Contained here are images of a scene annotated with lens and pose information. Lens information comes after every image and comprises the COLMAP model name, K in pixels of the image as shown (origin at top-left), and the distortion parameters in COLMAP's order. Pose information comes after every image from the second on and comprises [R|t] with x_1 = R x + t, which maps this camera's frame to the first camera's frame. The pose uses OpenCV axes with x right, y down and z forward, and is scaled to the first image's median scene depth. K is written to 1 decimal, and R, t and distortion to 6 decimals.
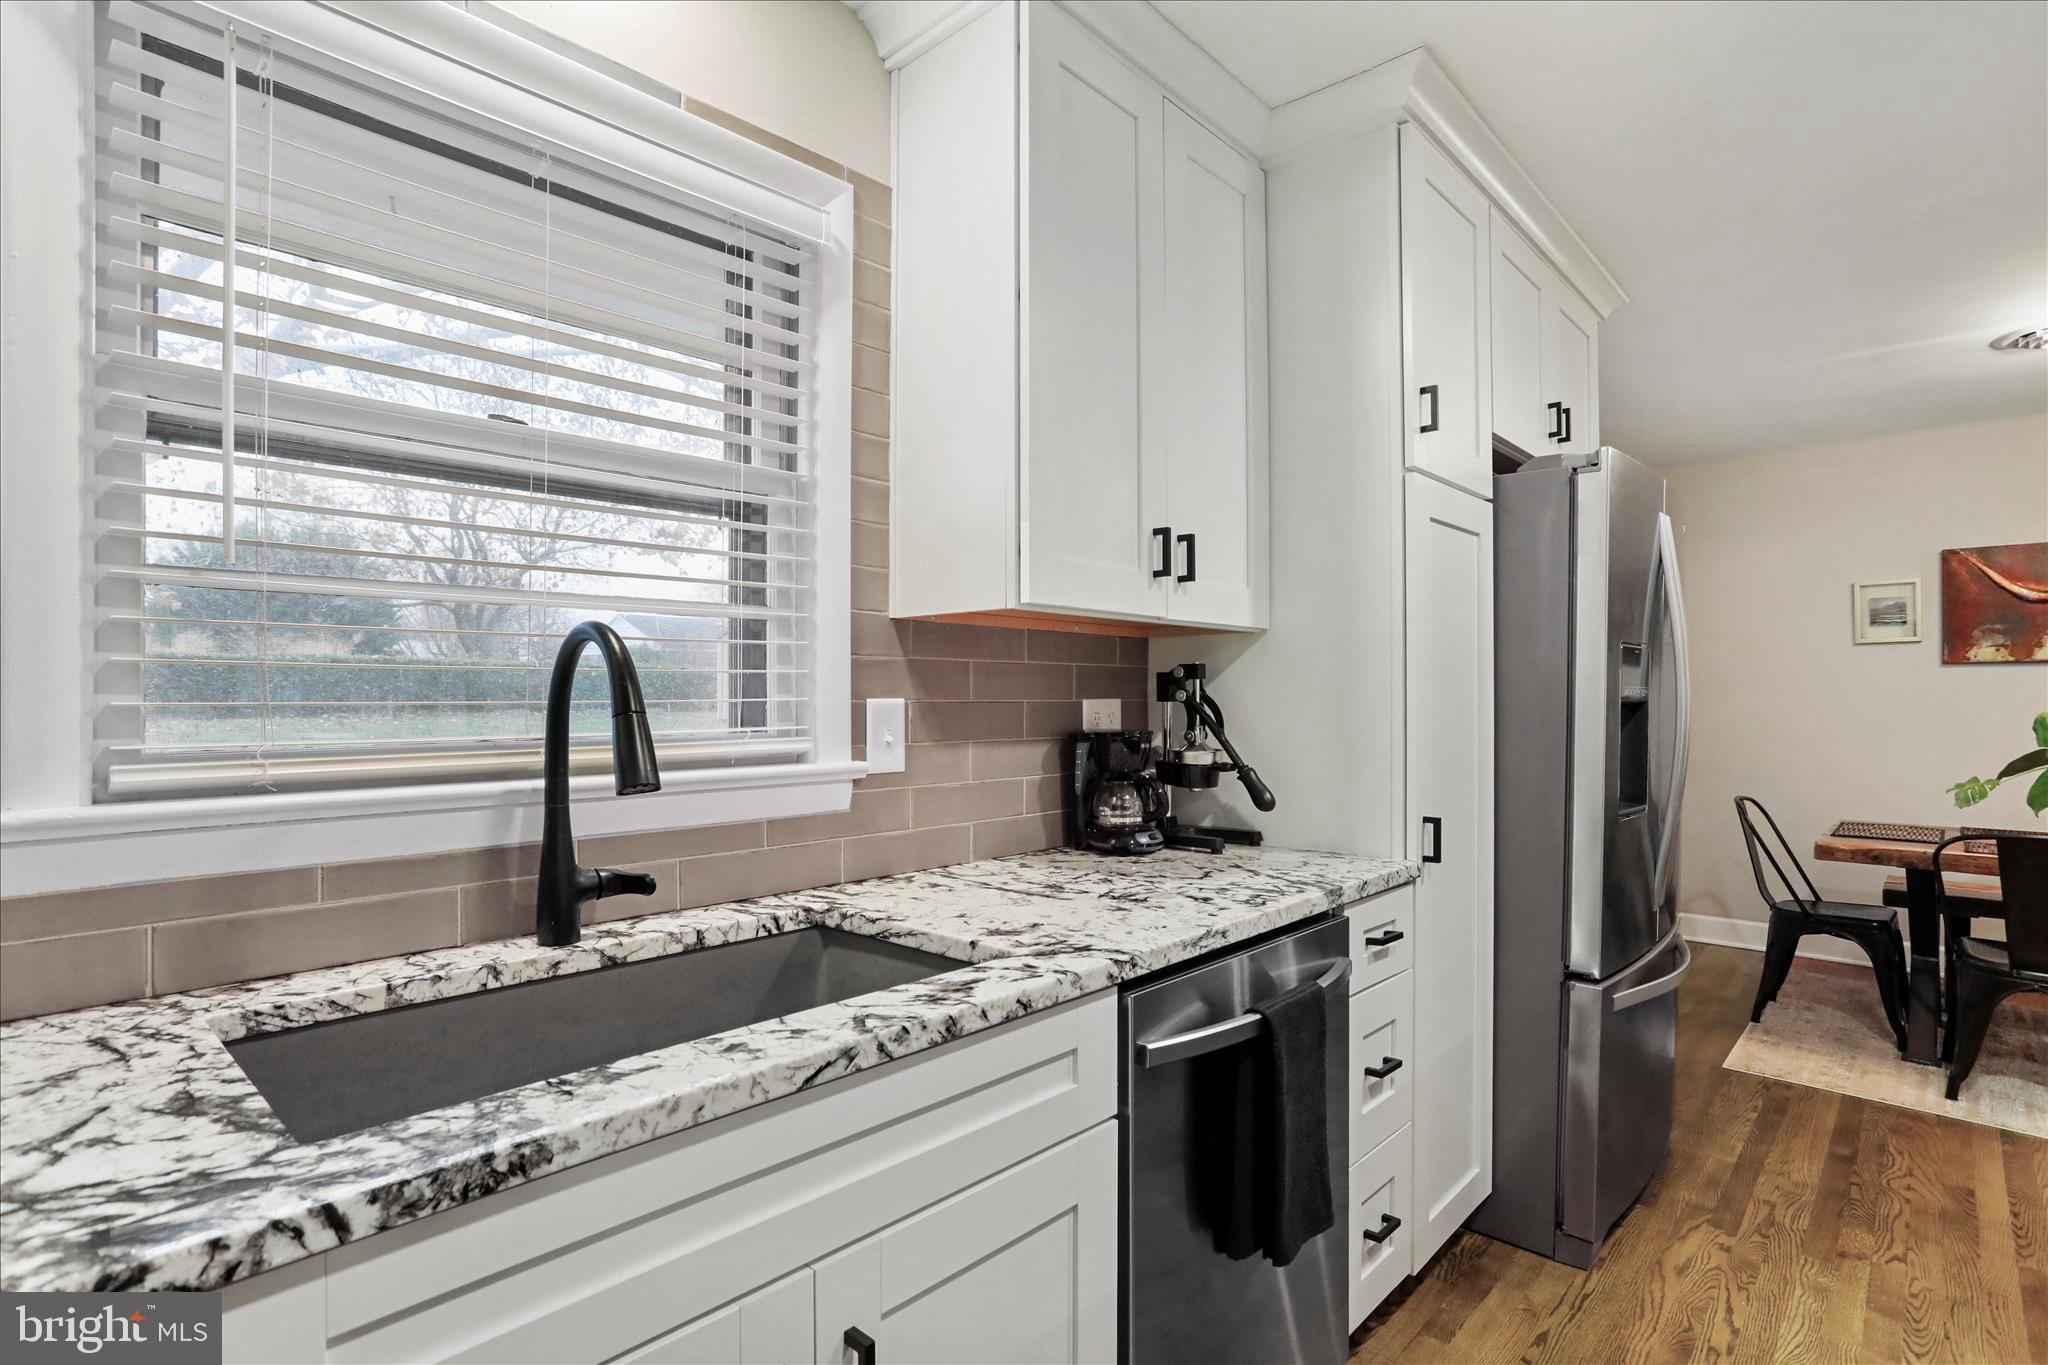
lens RADIAL K [[1013.7, 0, 1025.9], [0, 1013.7, 692.9], [0, 0, 1]] dist [-0.055289, 0.033664]
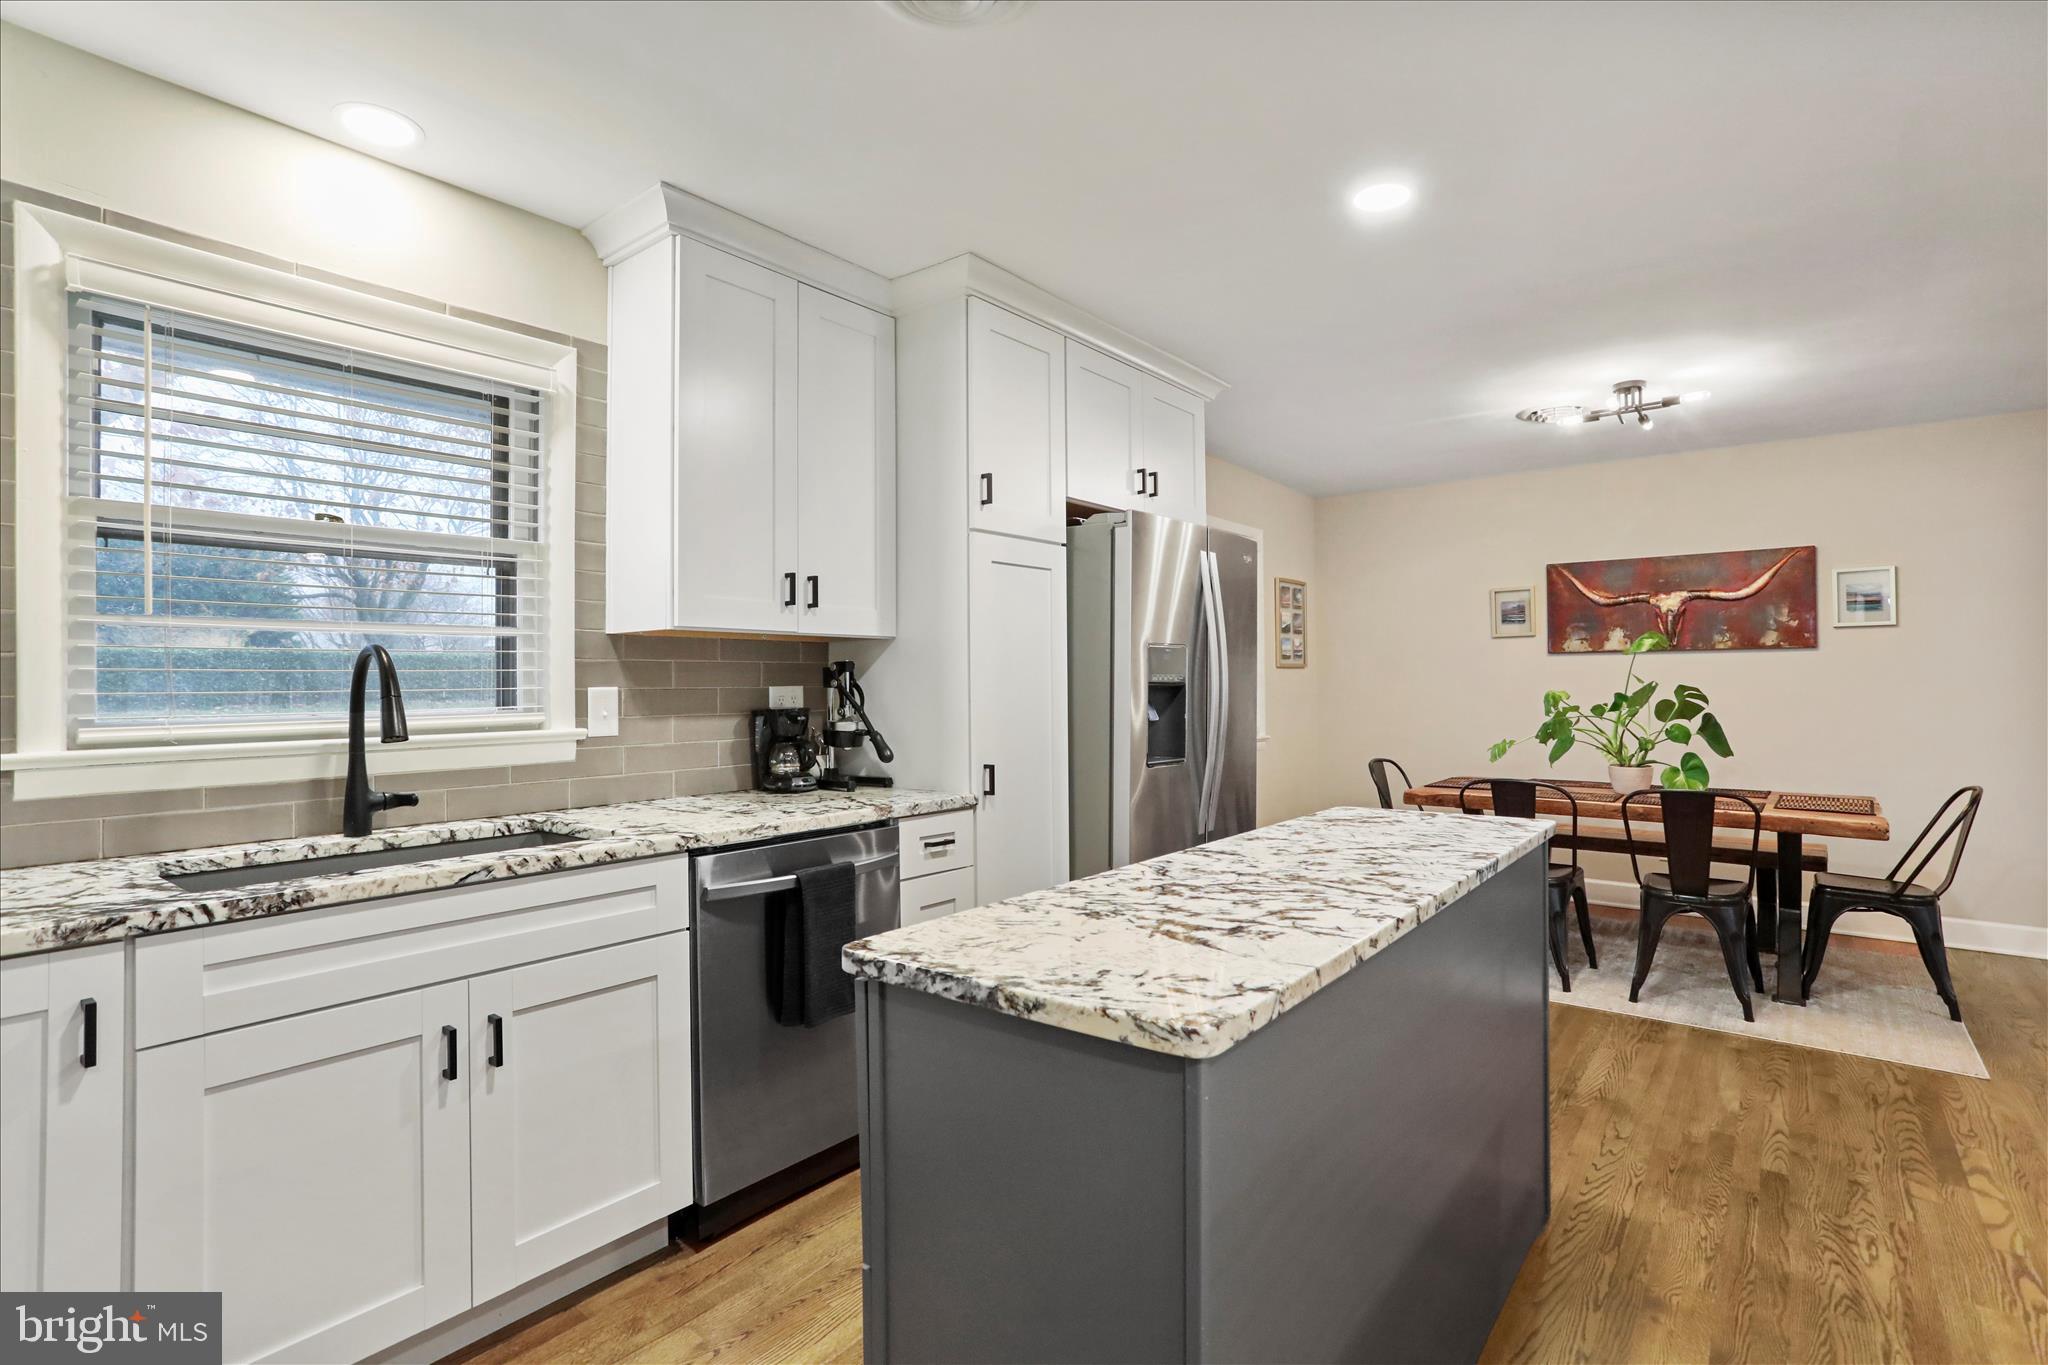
lens RADIAL K [[992.0, 0, 1023.2], [0, 992.0, 672.8], [0, 0, 1]] dist [-0.053317, 0.031133]
pose [[0.996968, -0.006533, 0.077535, 0.391070], [0.007053, 0.999954, -0.006434, -0.002225], [-0.077490, 0.006961, 0.996969, -0.534774]]
